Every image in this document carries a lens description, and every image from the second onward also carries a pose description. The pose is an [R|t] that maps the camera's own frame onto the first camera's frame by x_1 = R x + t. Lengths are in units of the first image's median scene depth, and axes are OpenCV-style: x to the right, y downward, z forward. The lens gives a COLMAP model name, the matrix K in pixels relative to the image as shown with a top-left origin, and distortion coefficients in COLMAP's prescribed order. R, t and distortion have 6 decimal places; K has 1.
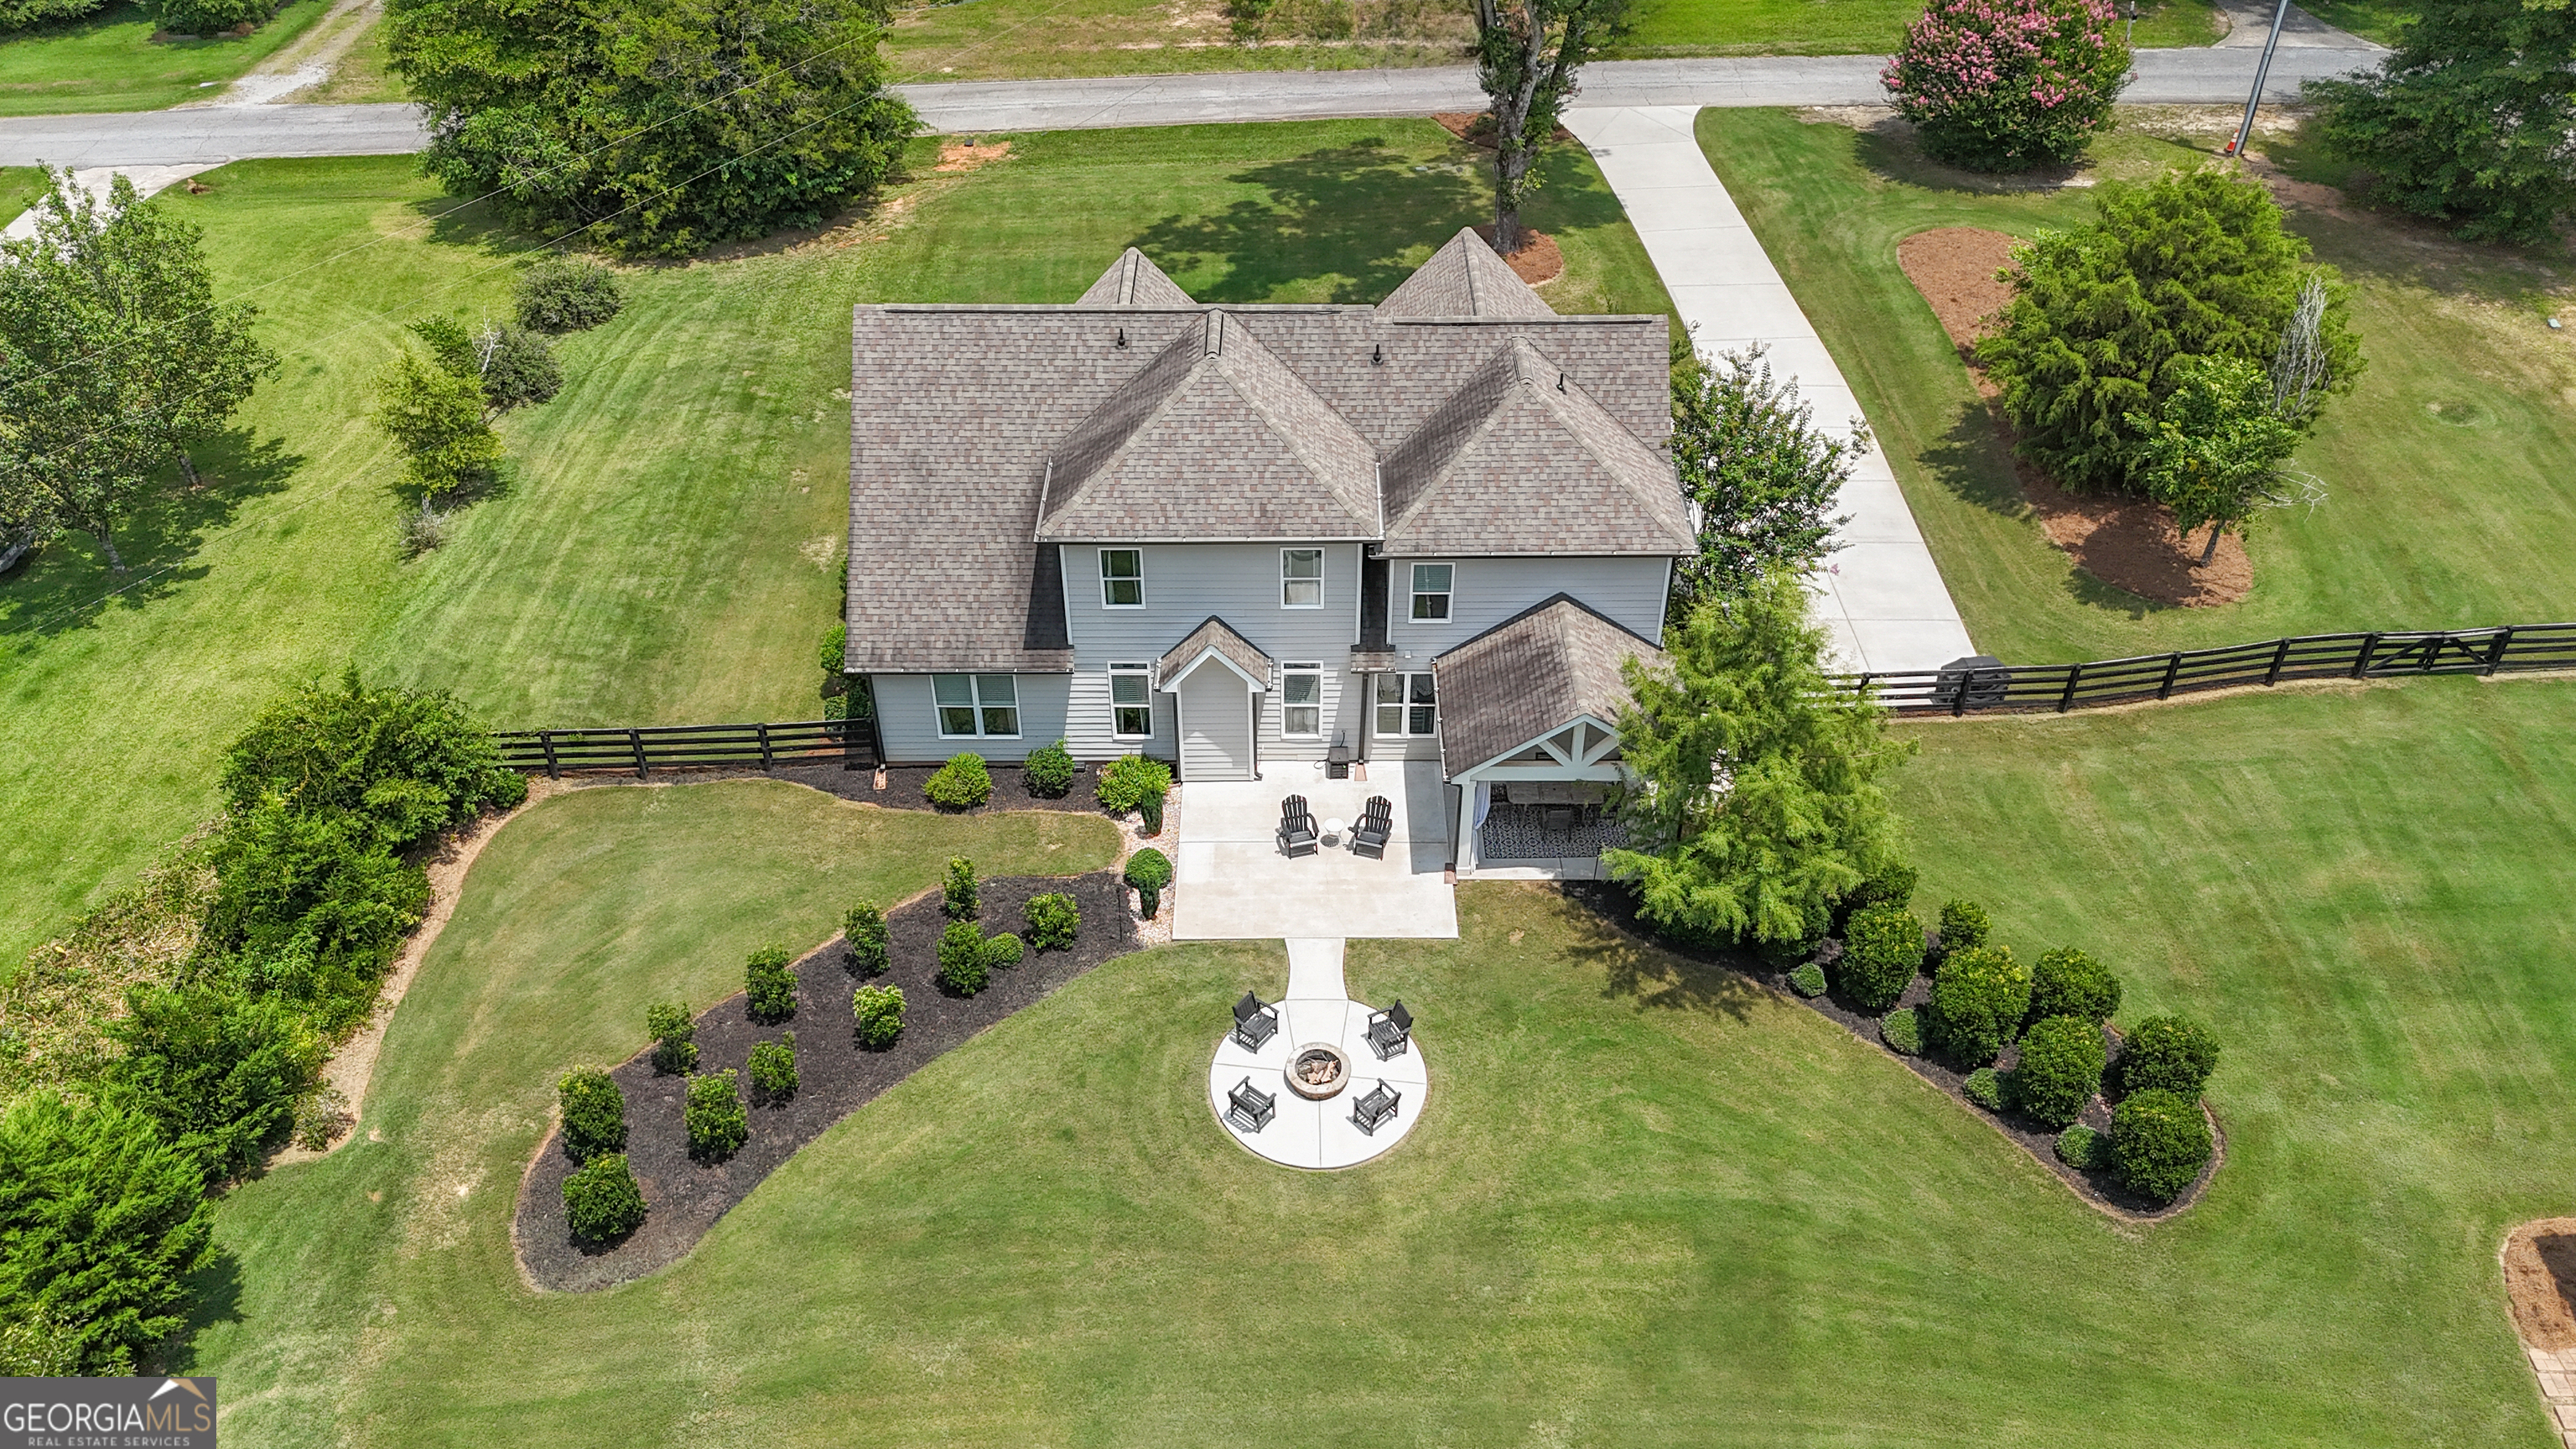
lens RADIAL K [[1905.1, 0, 1286.2], [0, 1905.1, 719.0], [0, 0, 1]] dist [0.037211, -0.028859]
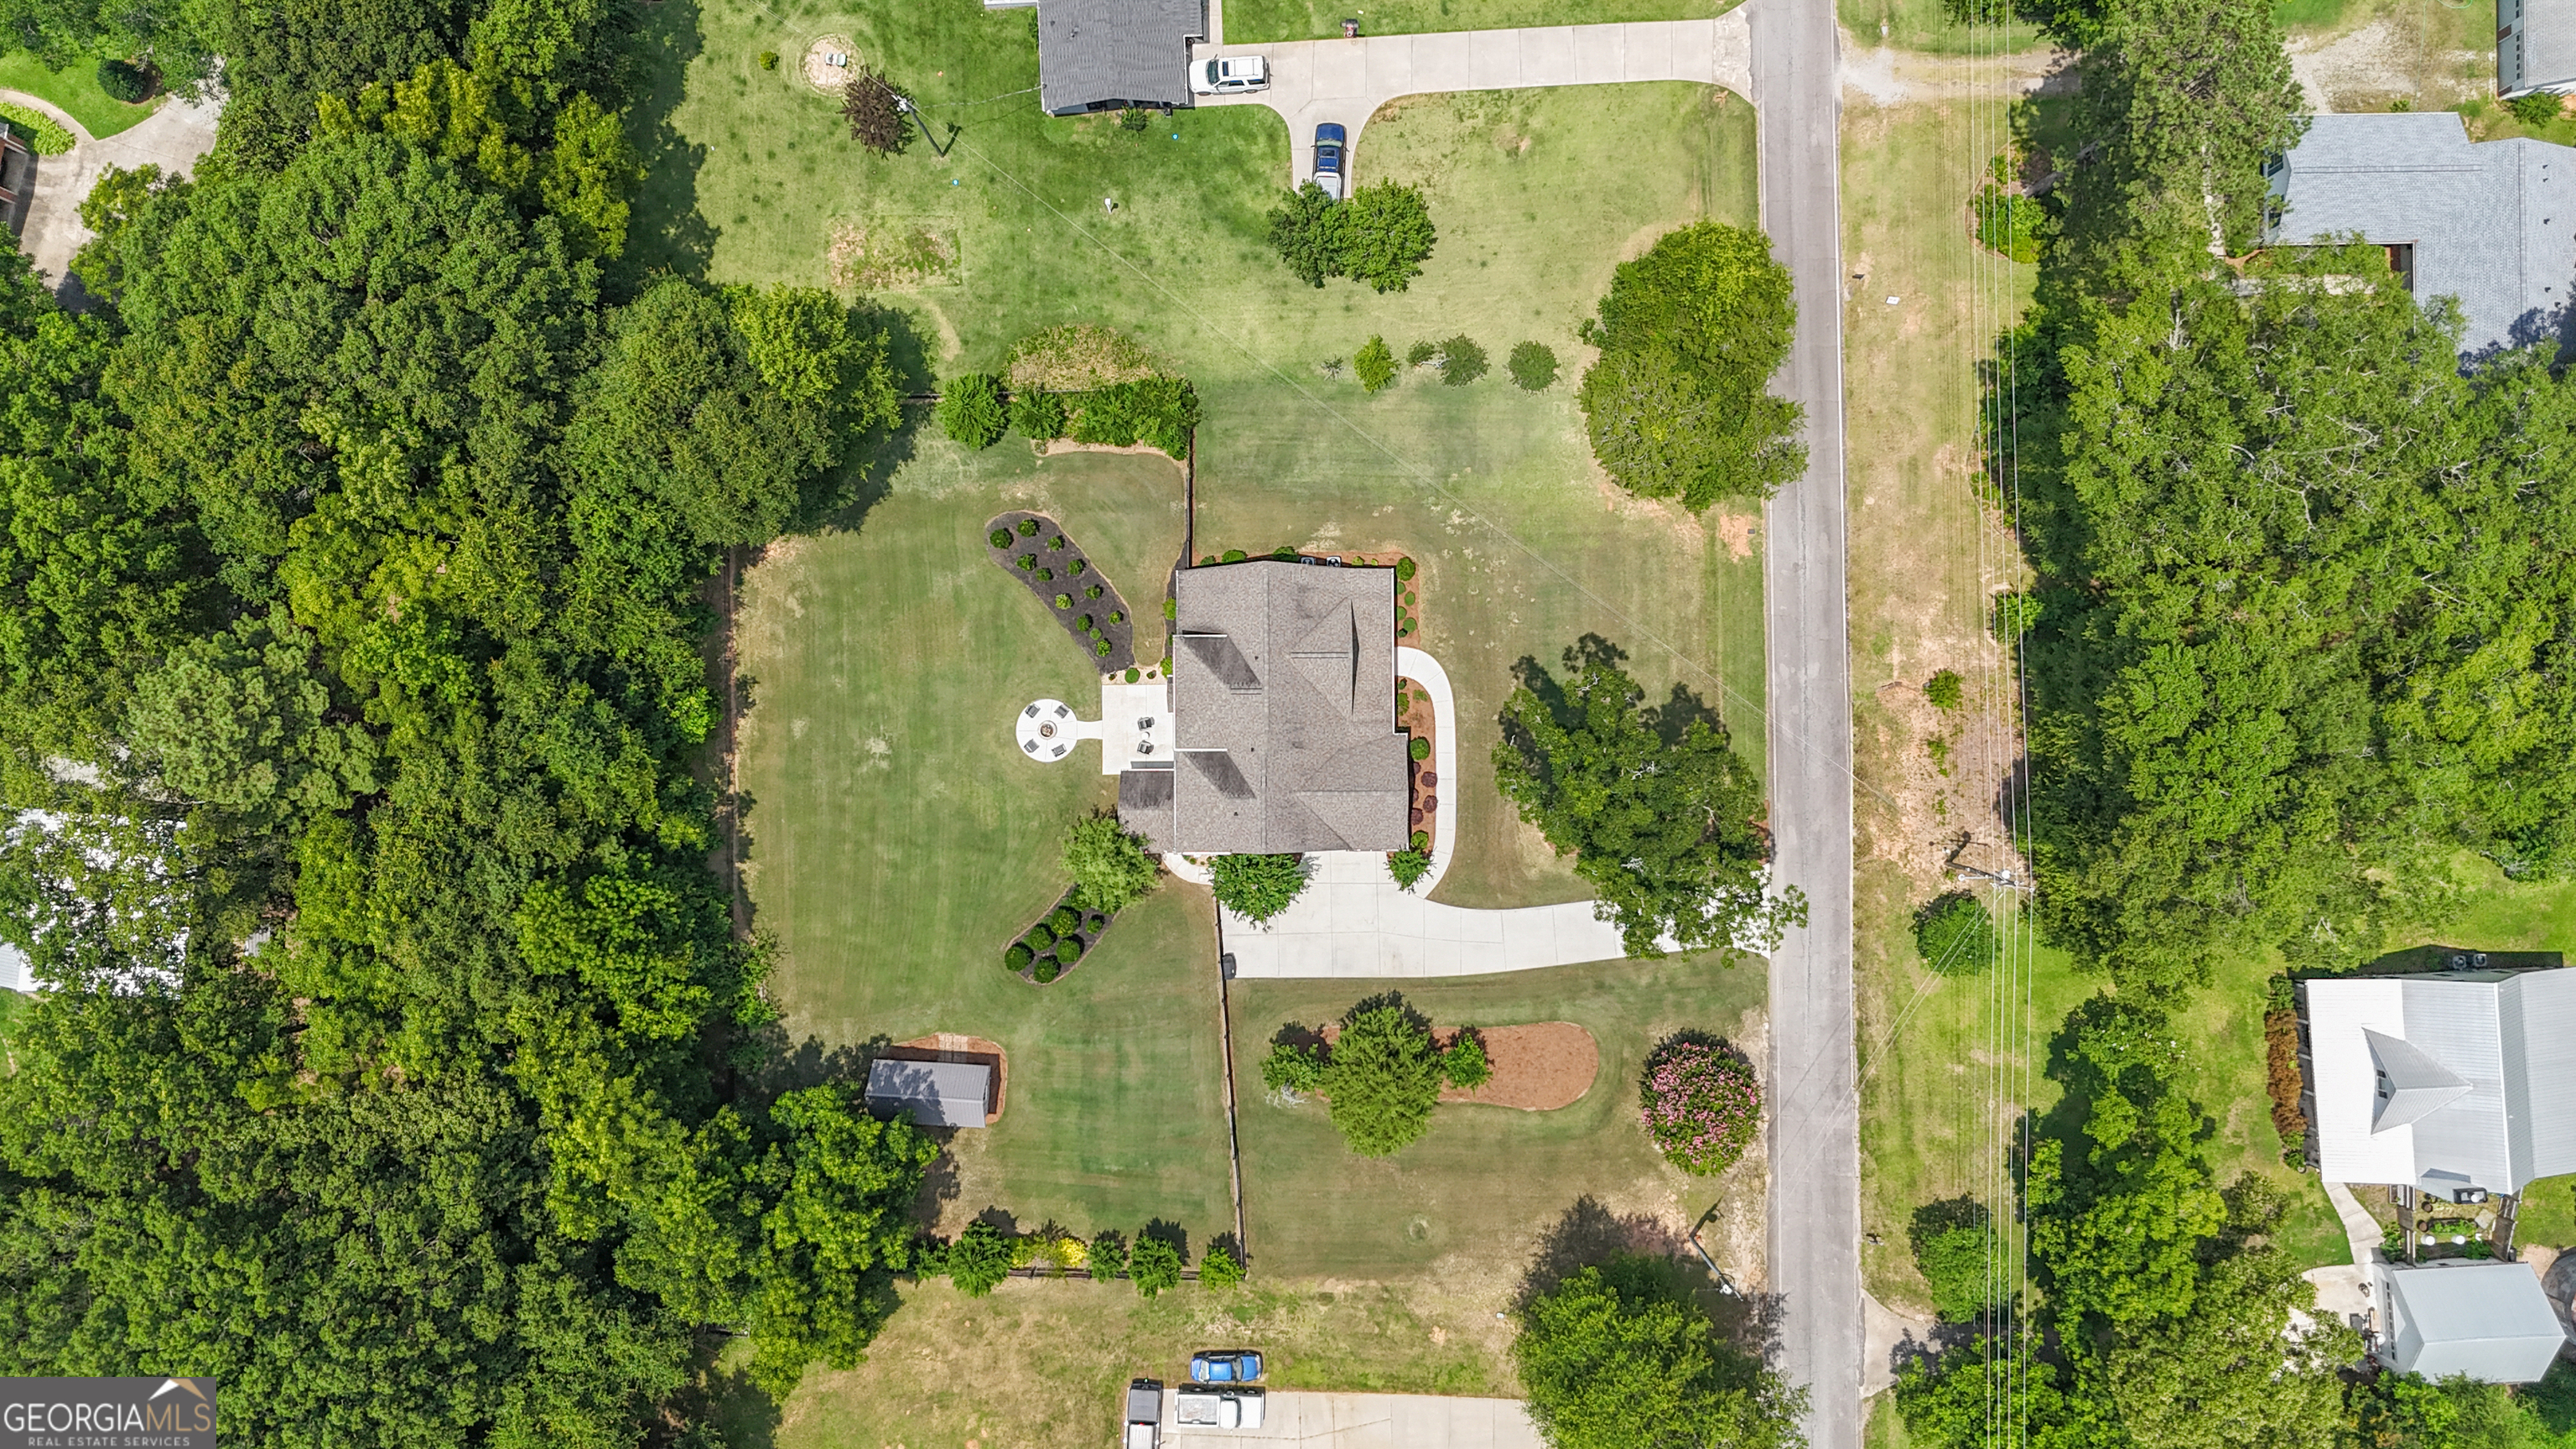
lens RADIAL K [[1905.1, 0, 1284.5], [0, 1905.1, 725.7], [0, 0, 1]] dist [0.037211, -0.028859]
pose [[0.008168, 0.999773, -0.019666, 0.073613], [-0.606697, 0.020588, 0.794666, -2.611076], [0.794891, 0.005440, 0.606728, -0.699760]]
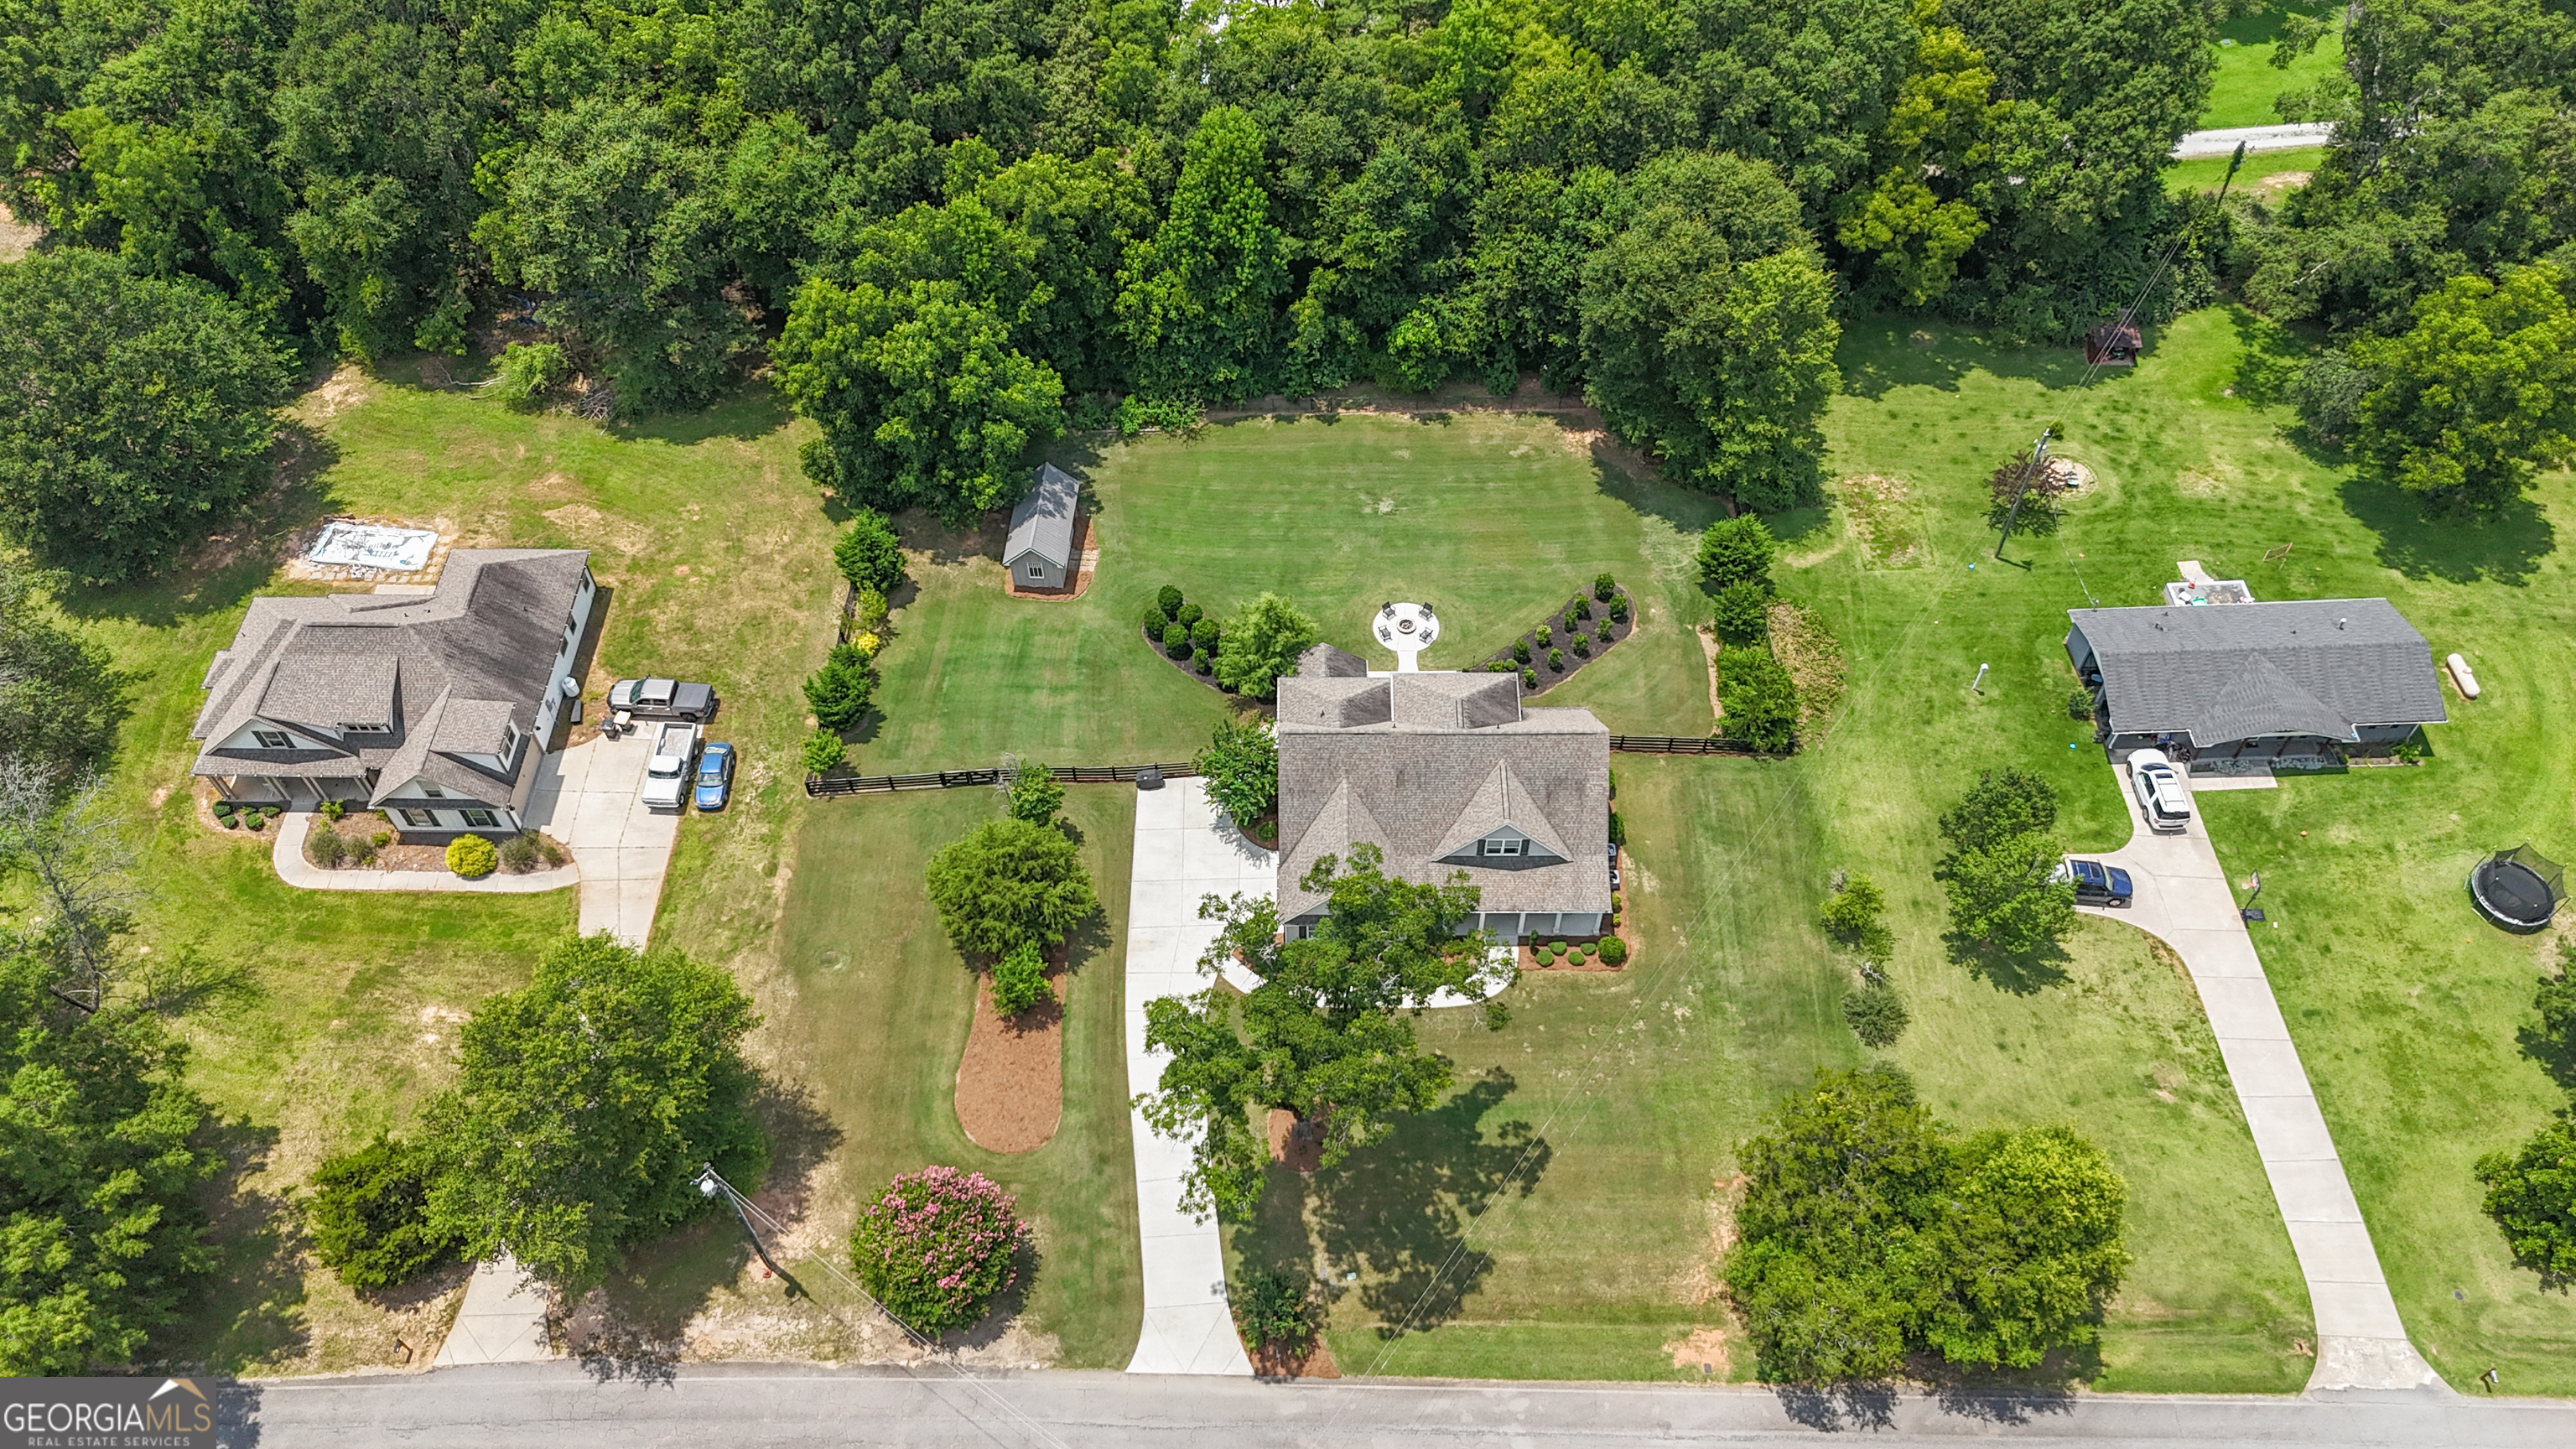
lens RADIAL K [[1905.1, 0, 1272.8], [0, 1905.1, 736.8], [0, 0, 1]] dist [0.037211, -0.028859]
pose [[-0.999809, 0.006597, 0.018417, 0.175230], [0.018236, -0.026433, 0.999484, -2.883434], [0.007081, 0.999629, 0.026307, 1.017937]]
